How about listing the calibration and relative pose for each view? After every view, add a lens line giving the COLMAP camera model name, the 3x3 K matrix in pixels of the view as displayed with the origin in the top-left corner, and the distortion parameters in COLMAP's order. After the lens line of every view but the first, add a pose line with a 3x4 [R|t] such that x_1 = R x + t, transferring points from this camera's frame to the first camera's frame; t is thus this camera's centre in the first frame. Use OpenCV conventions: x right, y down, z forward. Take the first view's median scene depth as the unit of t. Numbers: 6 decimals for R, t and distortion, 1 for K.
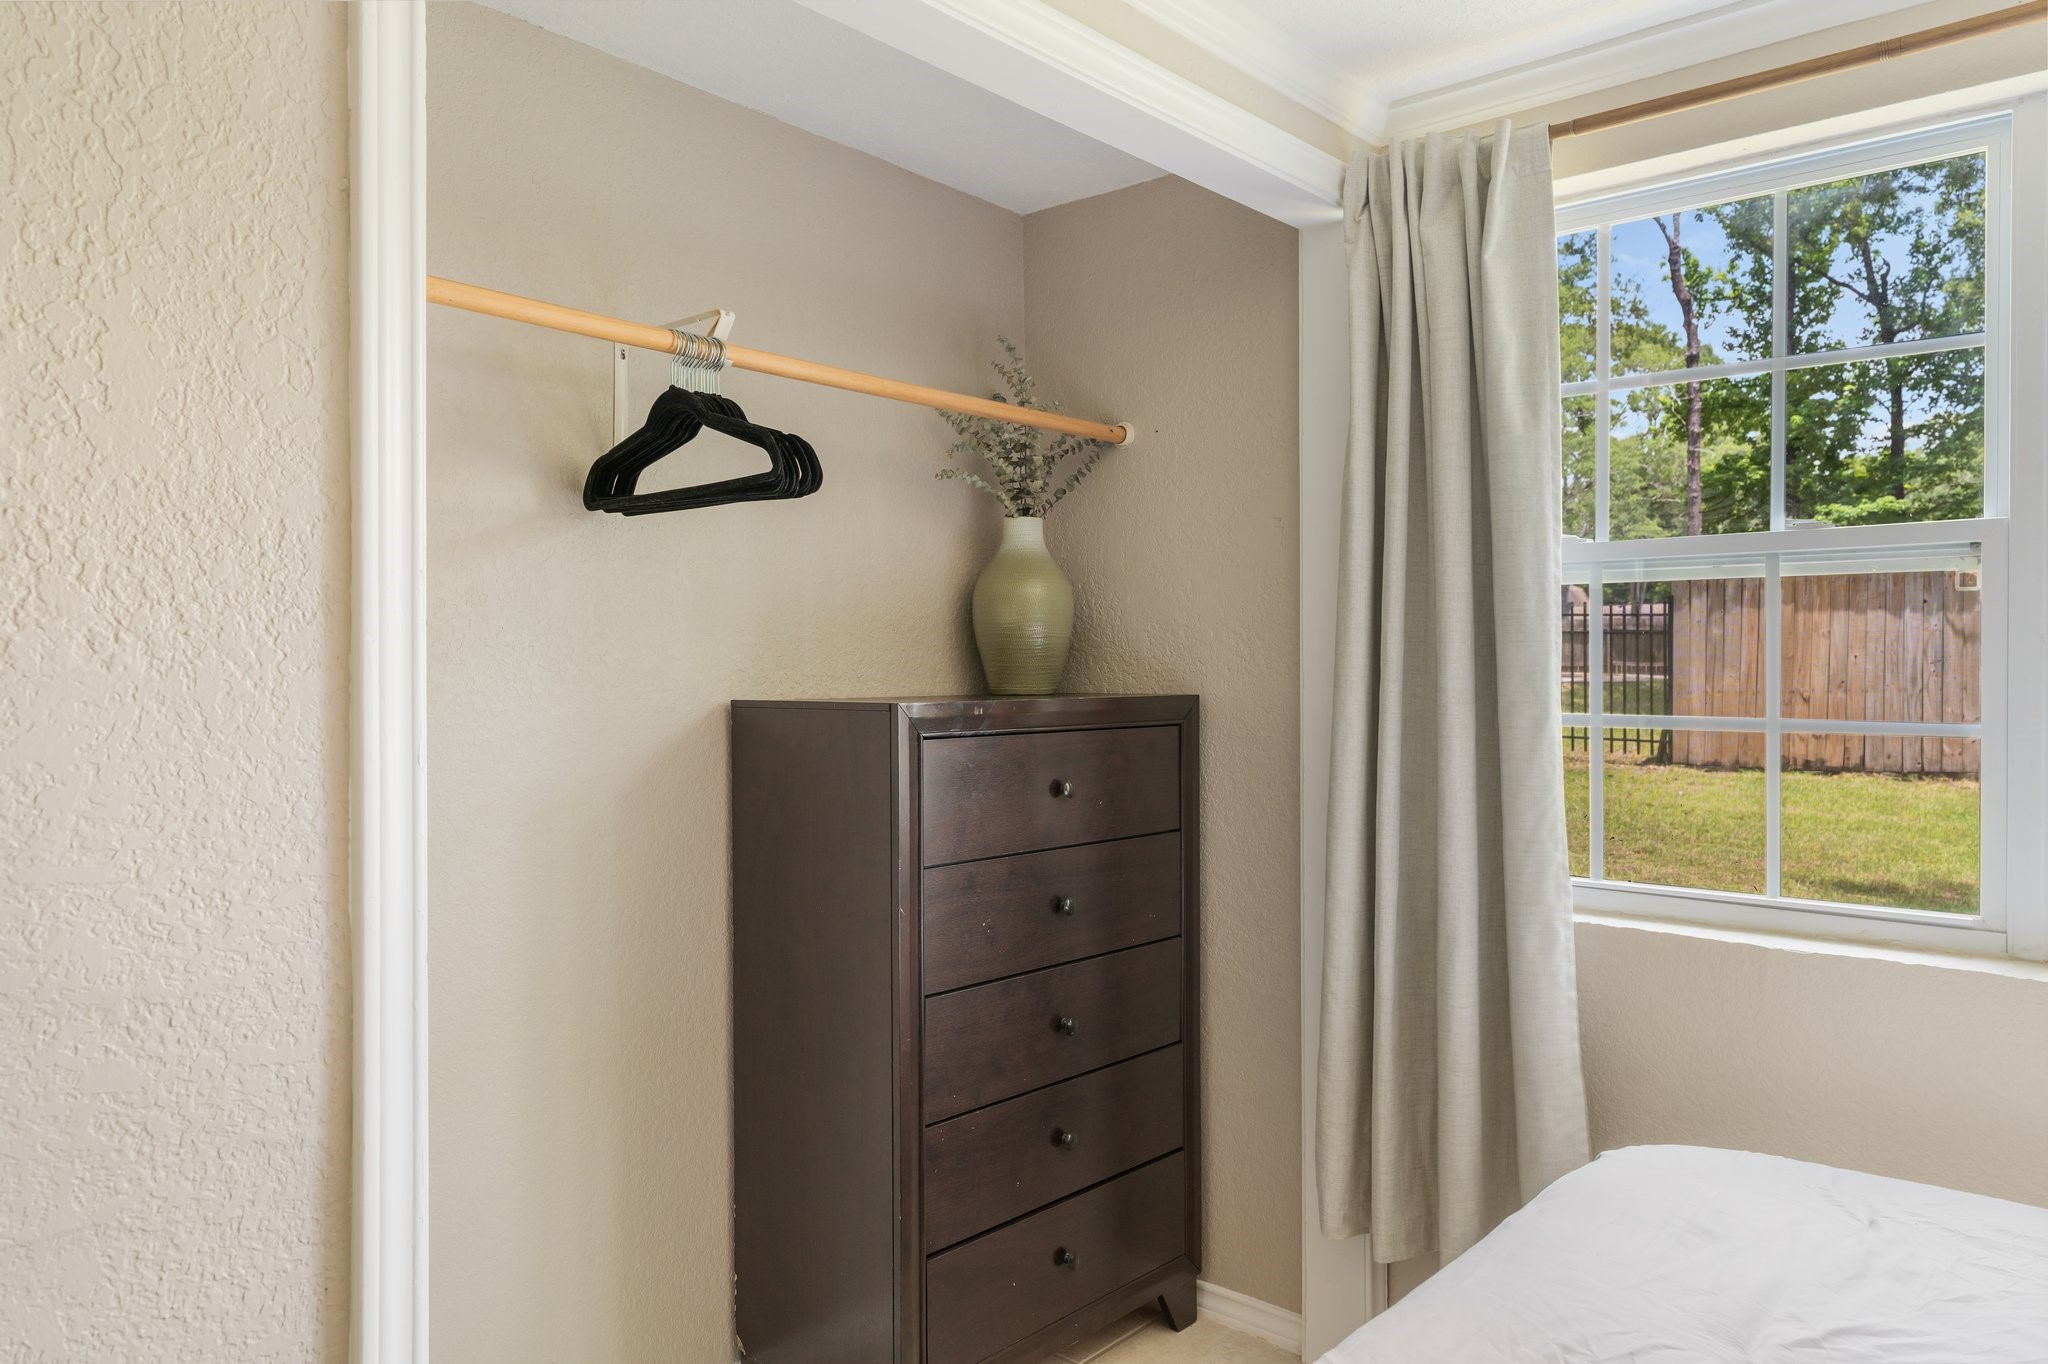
lens RADIAL K [[1425.1, 0, 1017.8], [0, 1425.1, 674.7], [0, 0, 1]] dist [0.001427, 0.000827]
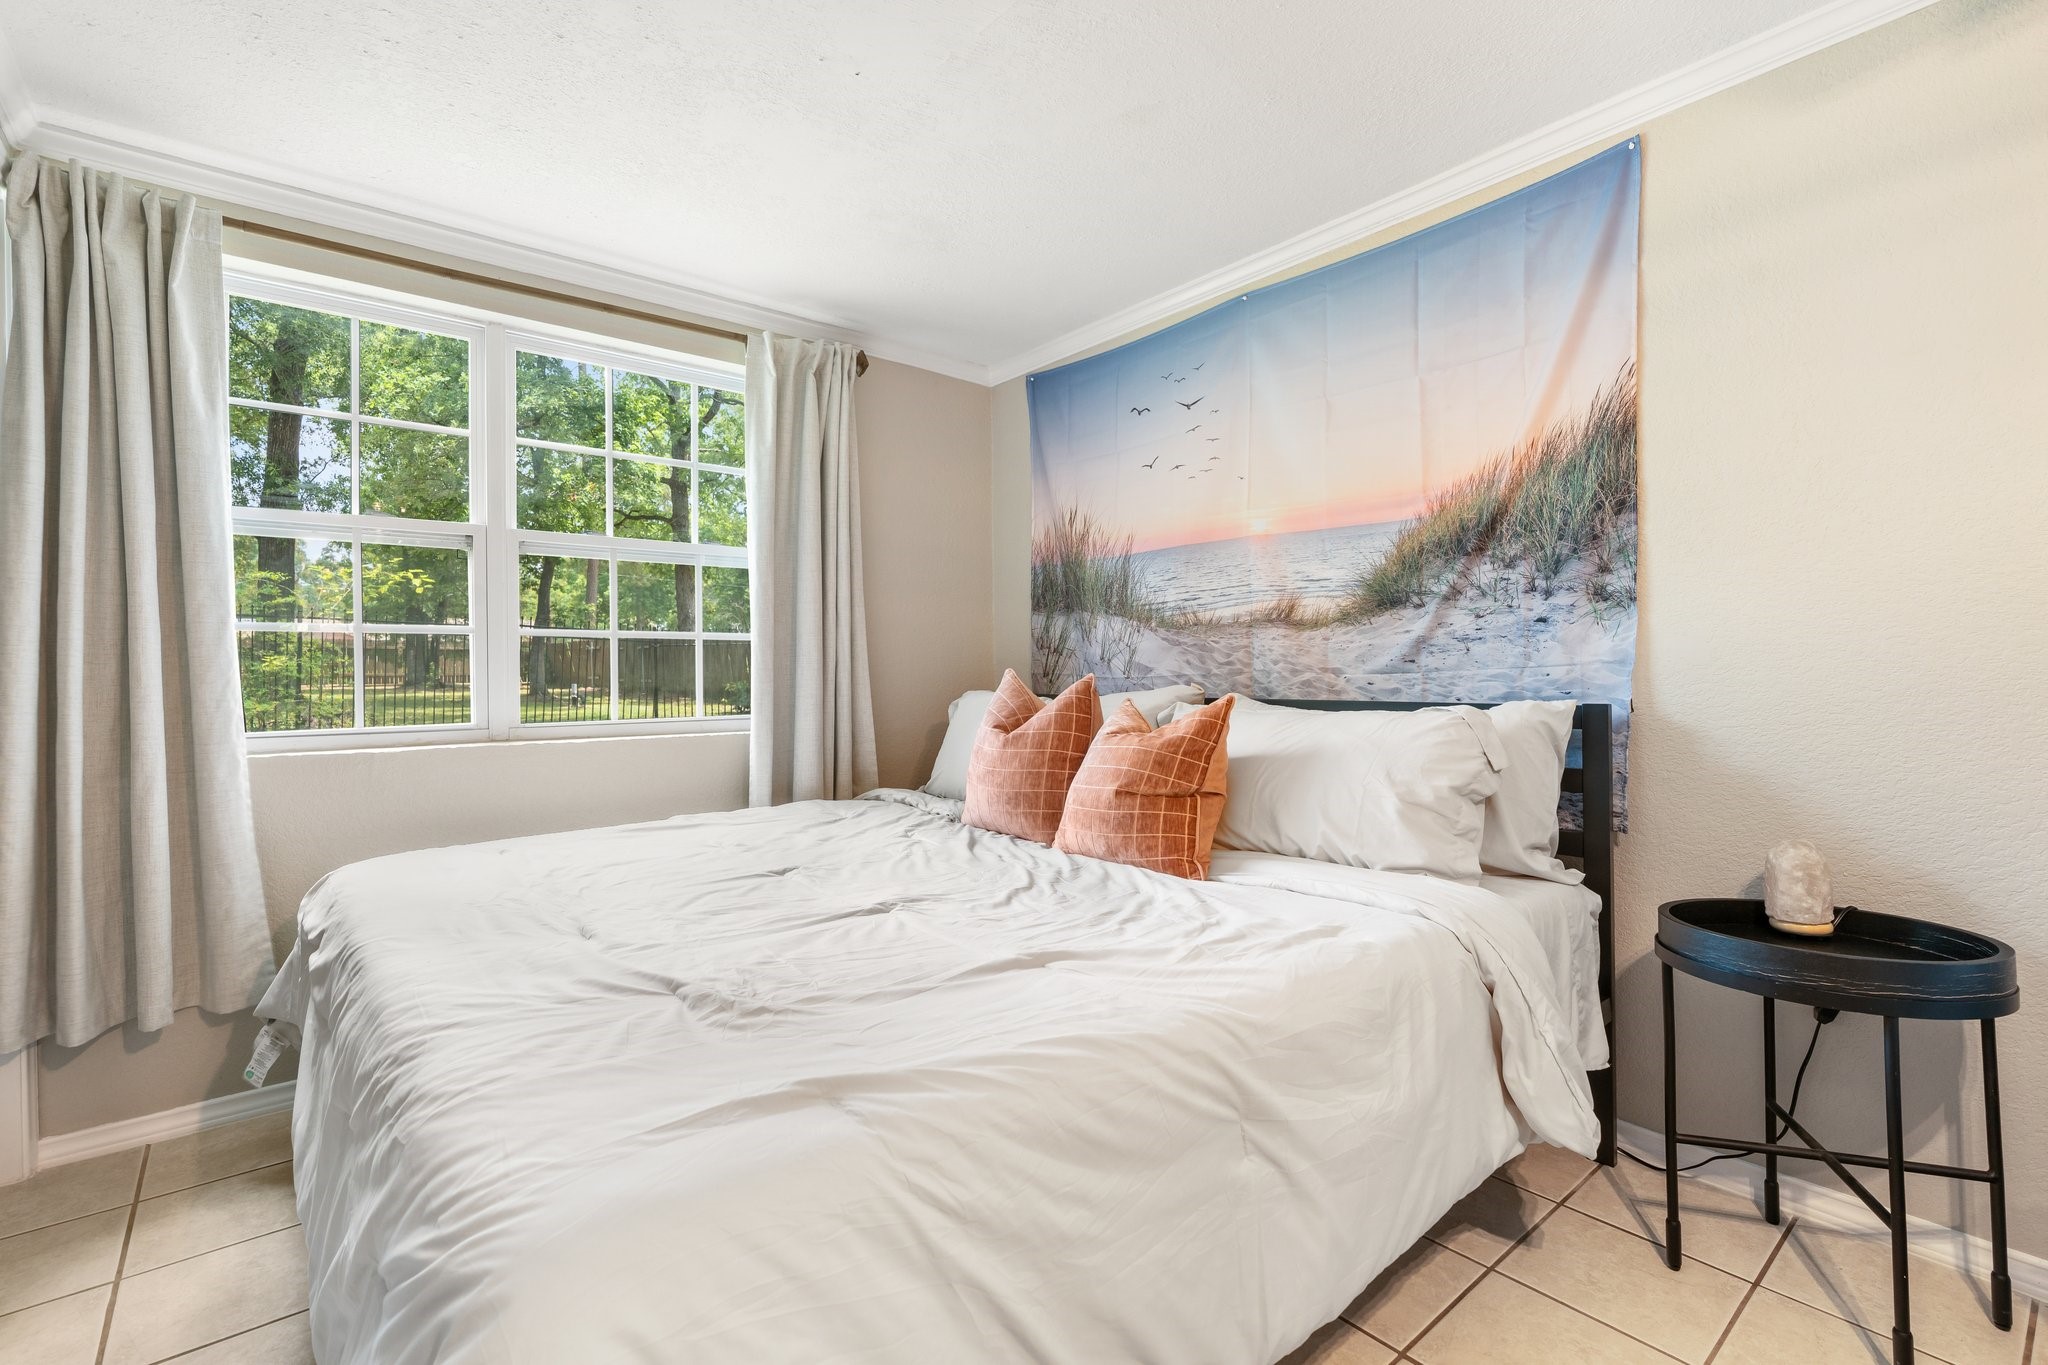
lens RADIAL K [[934.1, 0, 1023.6], [0, 934.1, 674.0], [0, 0, 1]] dist [-0.011721, 0.003198]
pose [[0.134156, -0.008685, 0.990922, -0.469505], [0.014037, 0.999878, 0.006864, 0.094118], [-0.990861, 0.012989, 0.134262, 0.055482]]
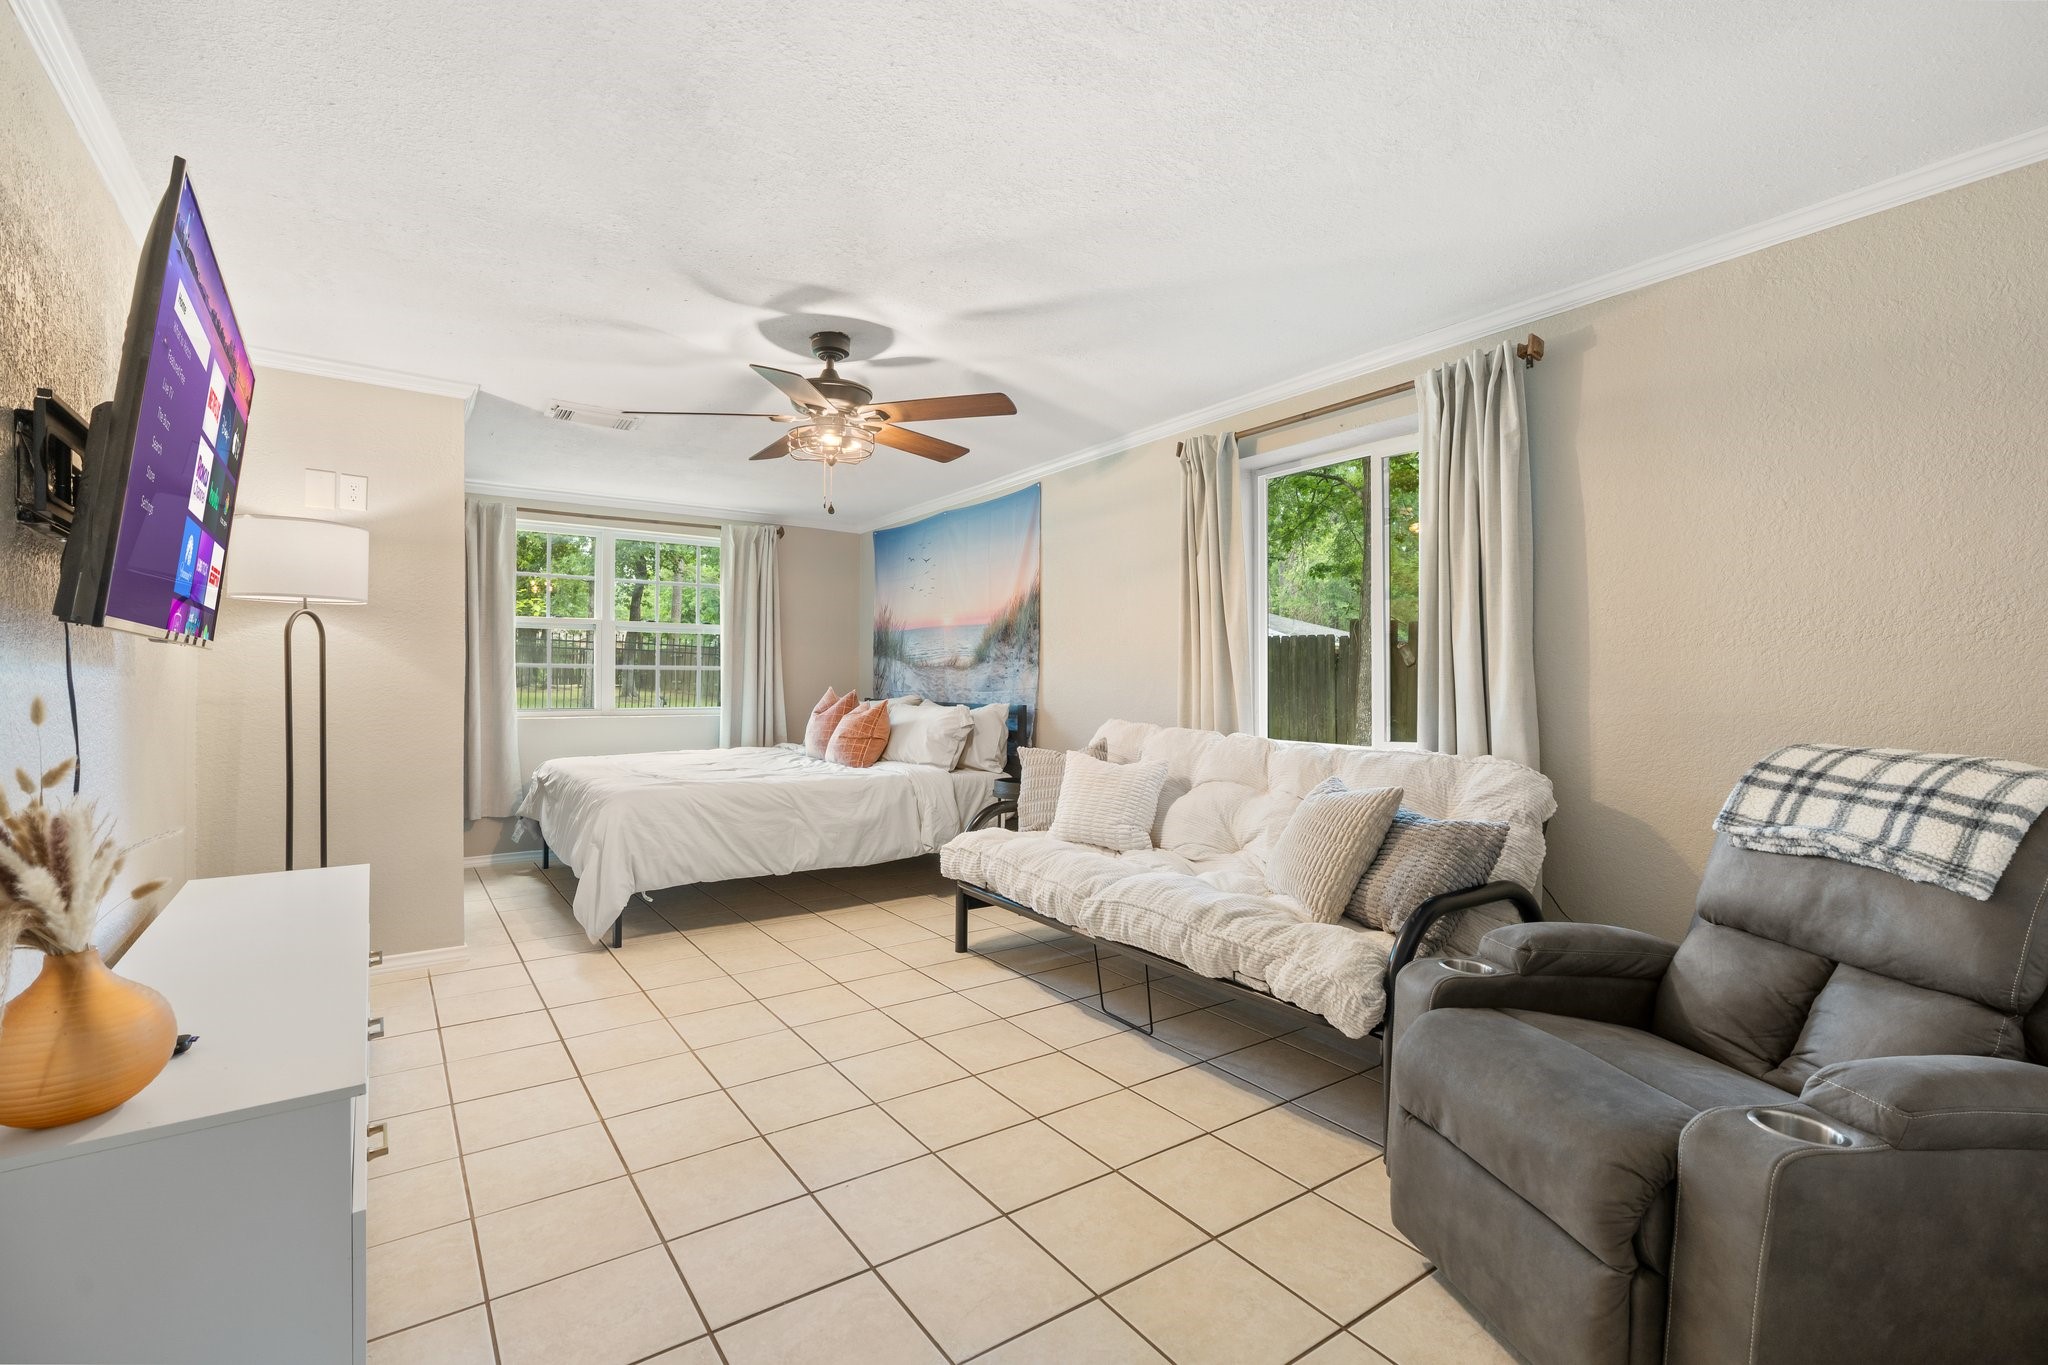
lens RADIAL K [[934.1, 0, 1012.5], [0, 934.1, 686.0], [0, 0, 1]] dist [-0.011721, 0.003198]
pose [[0.225213, -0.007193, 0.974283, -1.766027], [-0.004756, 0.999953, 0.008481, 0.070748], [-0.974298, -0.006543, 0.225168, -0.883881]]
